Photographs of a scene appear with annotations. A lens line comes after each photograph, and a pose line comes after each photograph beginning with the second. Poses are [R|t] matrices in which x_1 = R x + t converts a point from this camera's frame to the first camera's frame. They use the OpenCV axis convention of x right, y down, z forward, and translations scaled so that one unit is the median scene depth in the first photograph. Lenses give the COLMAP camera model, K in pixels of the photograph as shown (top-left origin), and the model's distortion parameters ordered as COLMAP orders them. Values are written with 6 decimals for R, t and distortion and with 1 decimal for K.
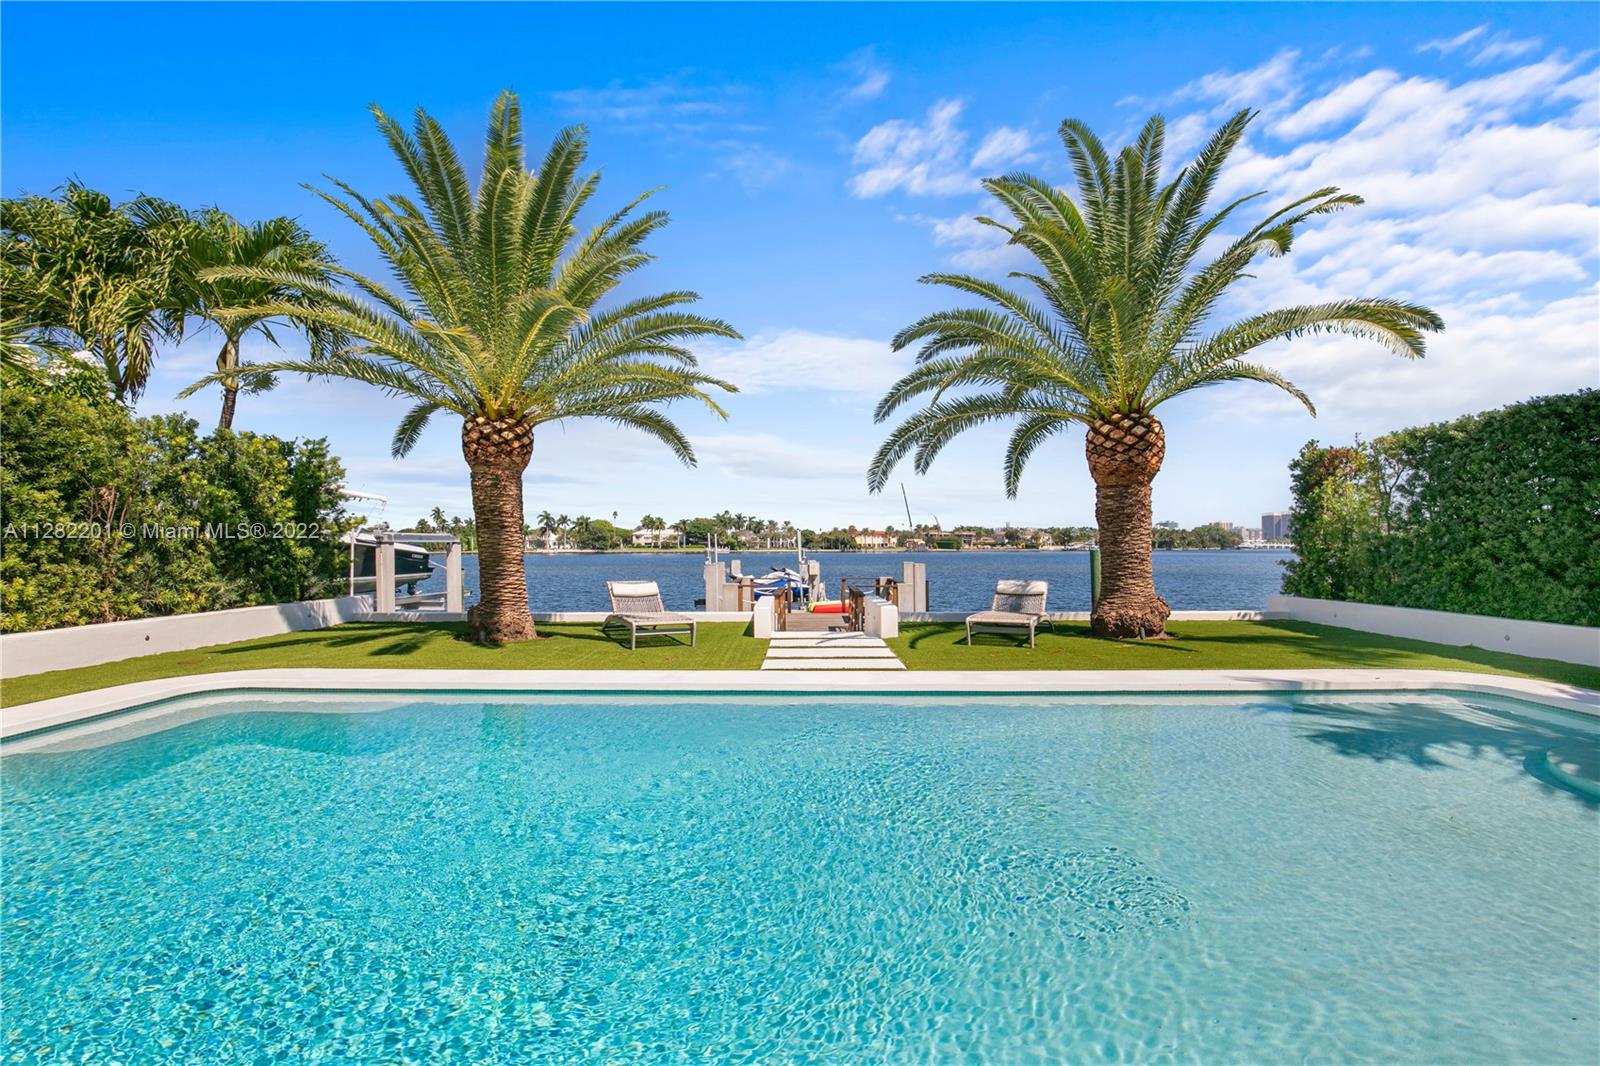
lens RADIAL K [[754.0, 0, 811.1], [0, 754.0, 553.4], [0, 0, 1]] dist [-0.080485, 0.027518]
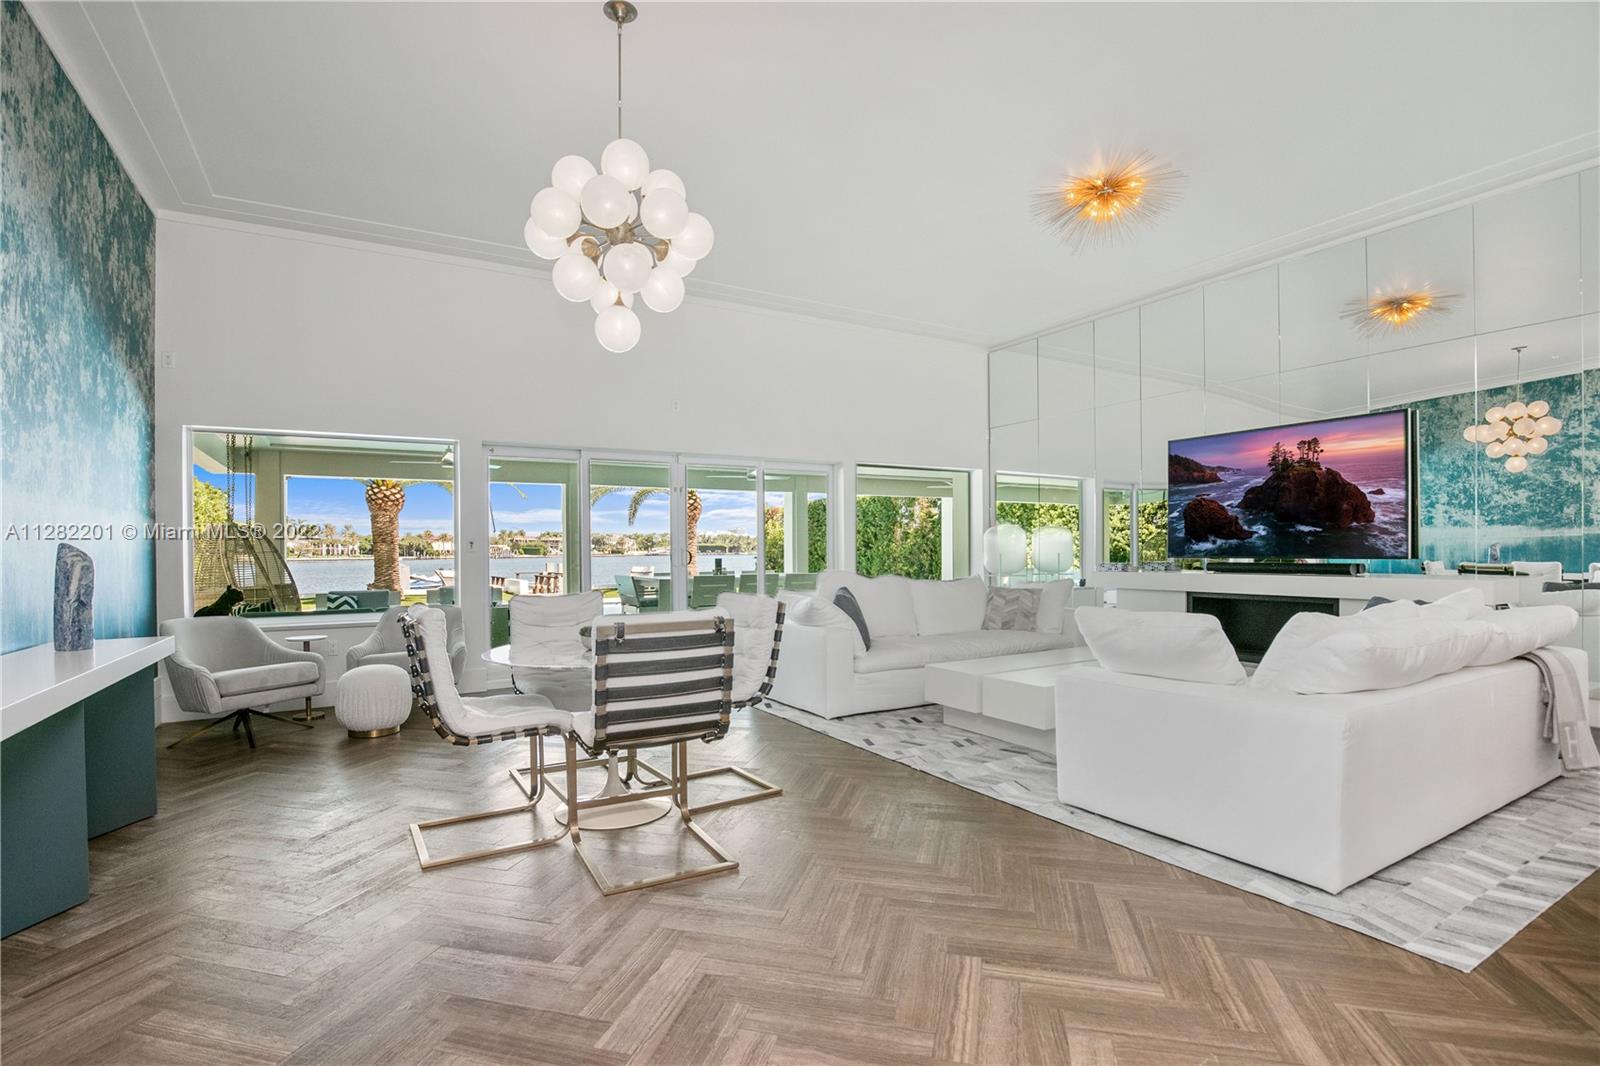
lens RADIAL K [[754.0, 0, 811.1], [0, 754.0, 553.4], [0, 0, 1]] dist [-0.080485, 0.027518]
pose [[0.856656, -0.006771, 0.515844, -0.476327], [0.010531, 0.999935, -0.004364, 0.014285], [-0.515781, 0.009171, 0.856671, -1.247019]]
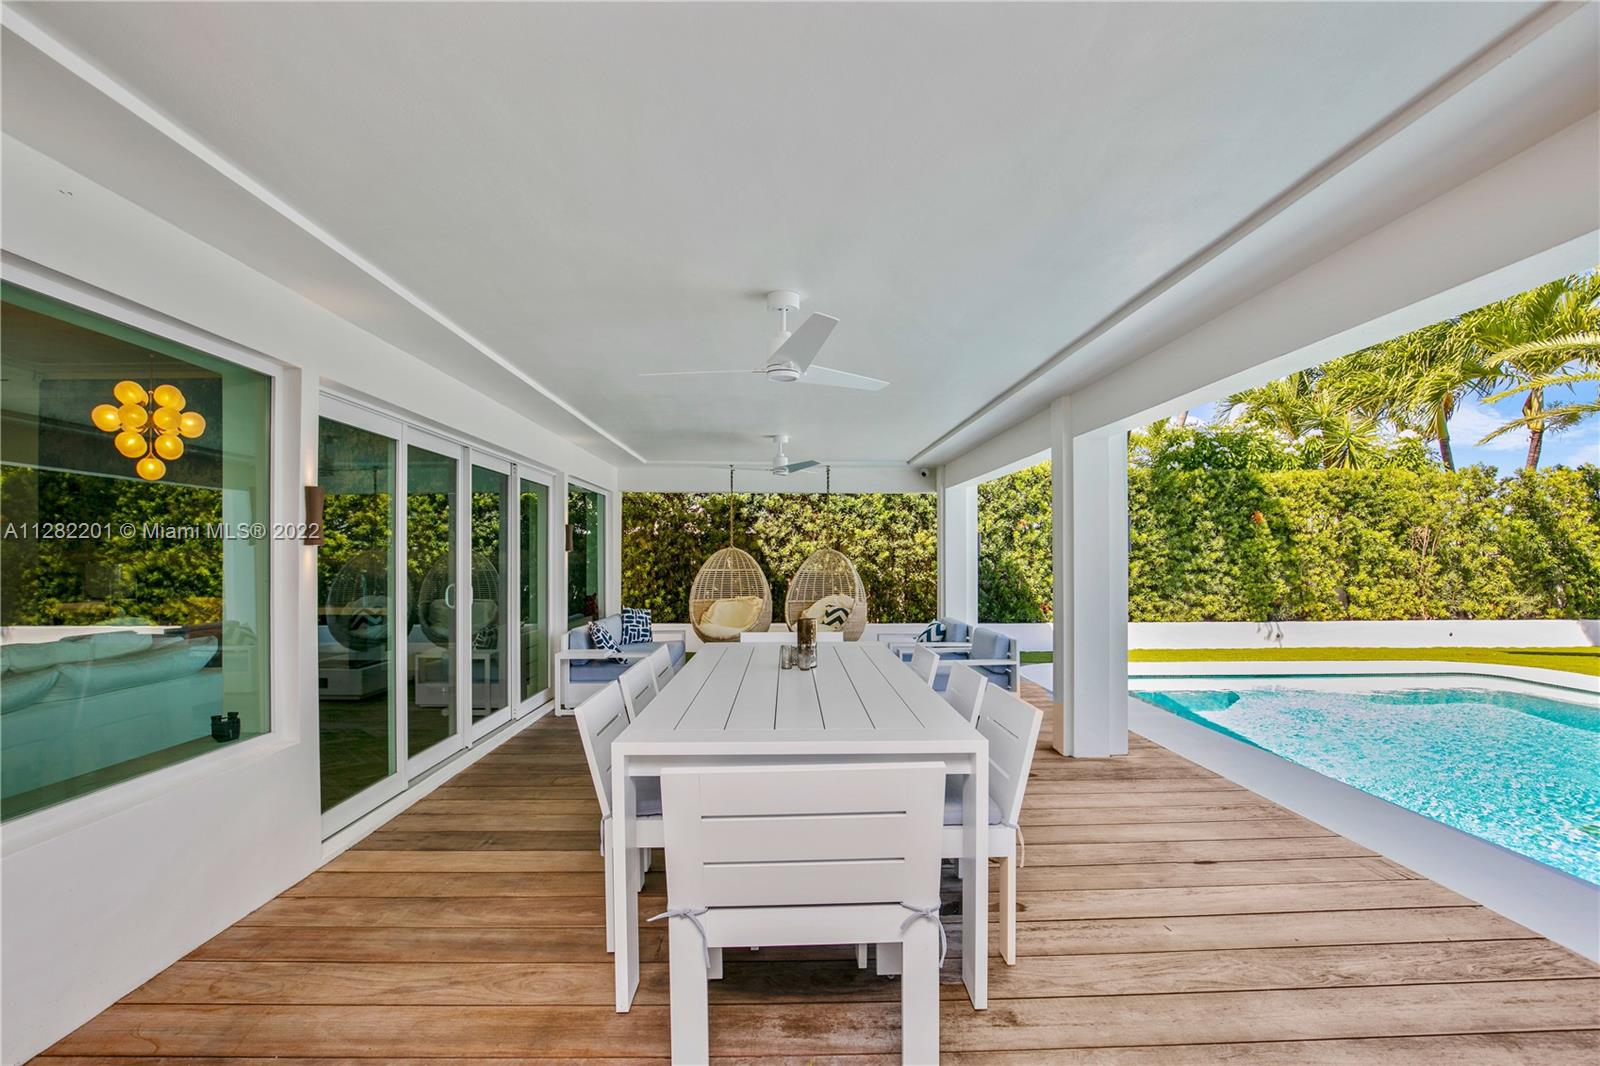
lens RADIAL K [[795.0, 0, 800.0], [0, 795.0, 533.0], [0, 0, 1]] dist [-0.016495, -0.000237]
pose [[0.037278, -0.022742, -0.999046, 0.440894], [-0.011289, 0.999668, -0.023177, -0.022158], [0.999241, 0.012142, 0.037009, -0.247823]]
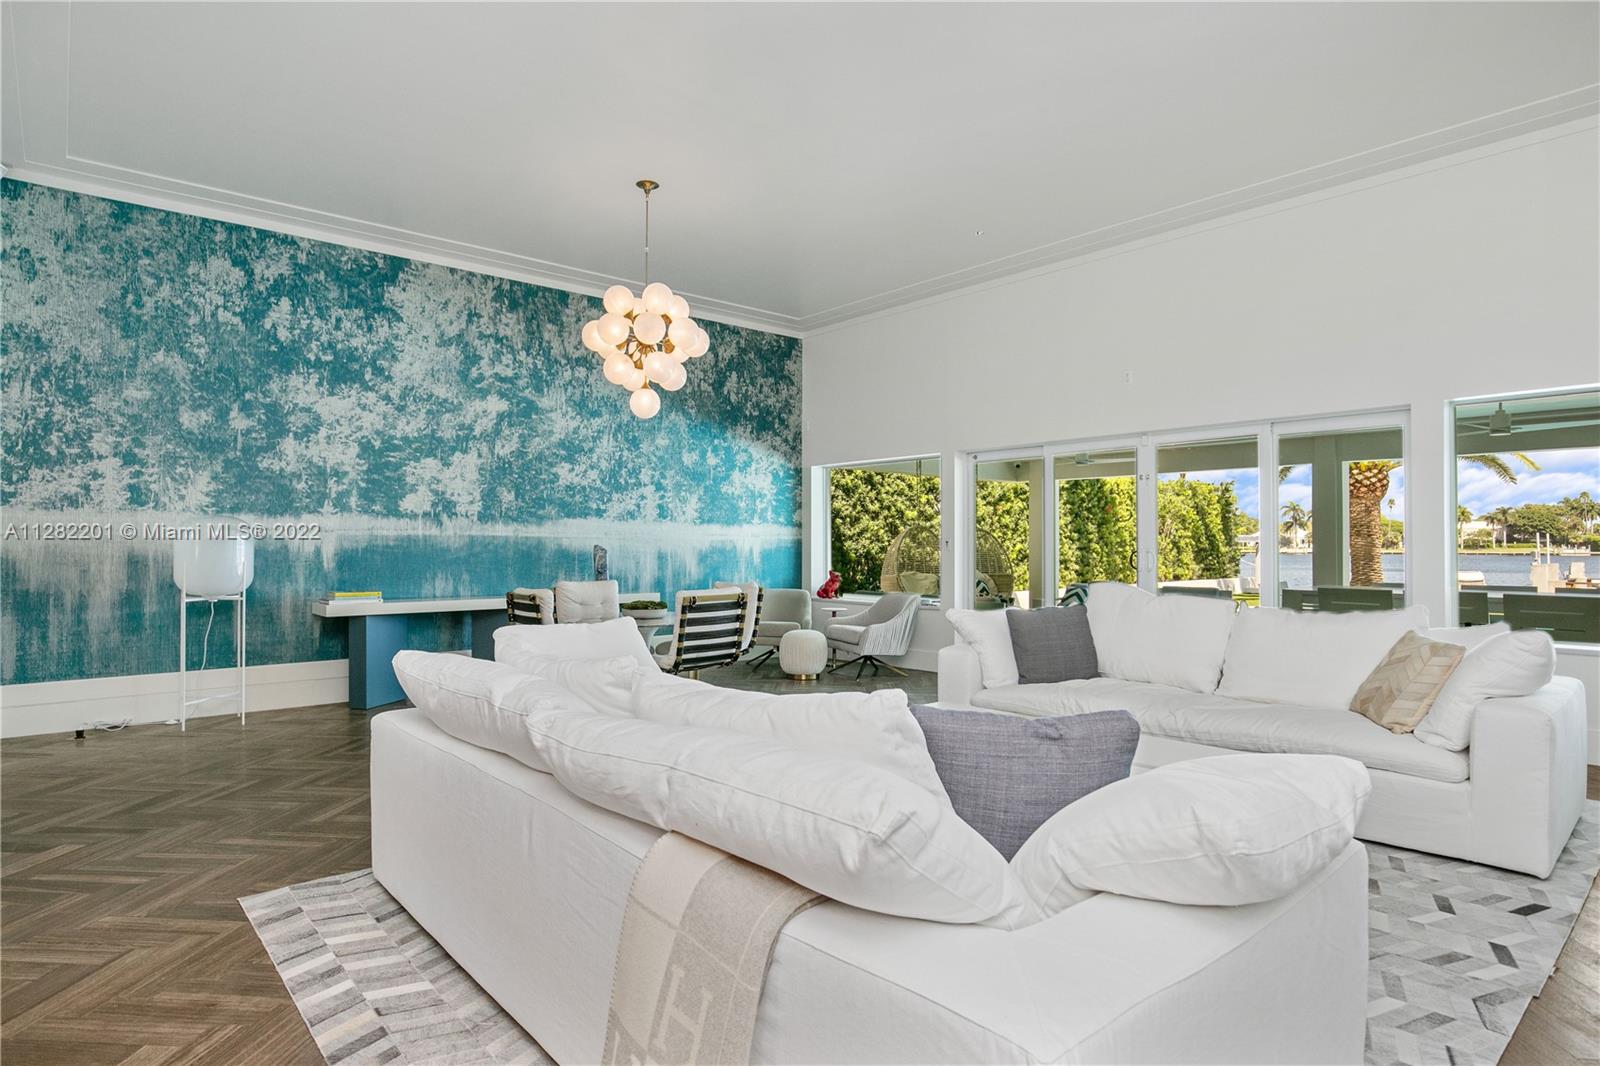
lens RADIAL K [[878.2, 0, 812.0], [0, 878.2, 532.1], [0, 0, 1]] dist [-0.004633, -0.001221]
pose [[0.670121, -0.004826, -0.742236, 0.200072], [-0.012200, 0.999772, -0.017514, 0.006435], [0.742152, 0.020792, 0.669909, -1.227120]]
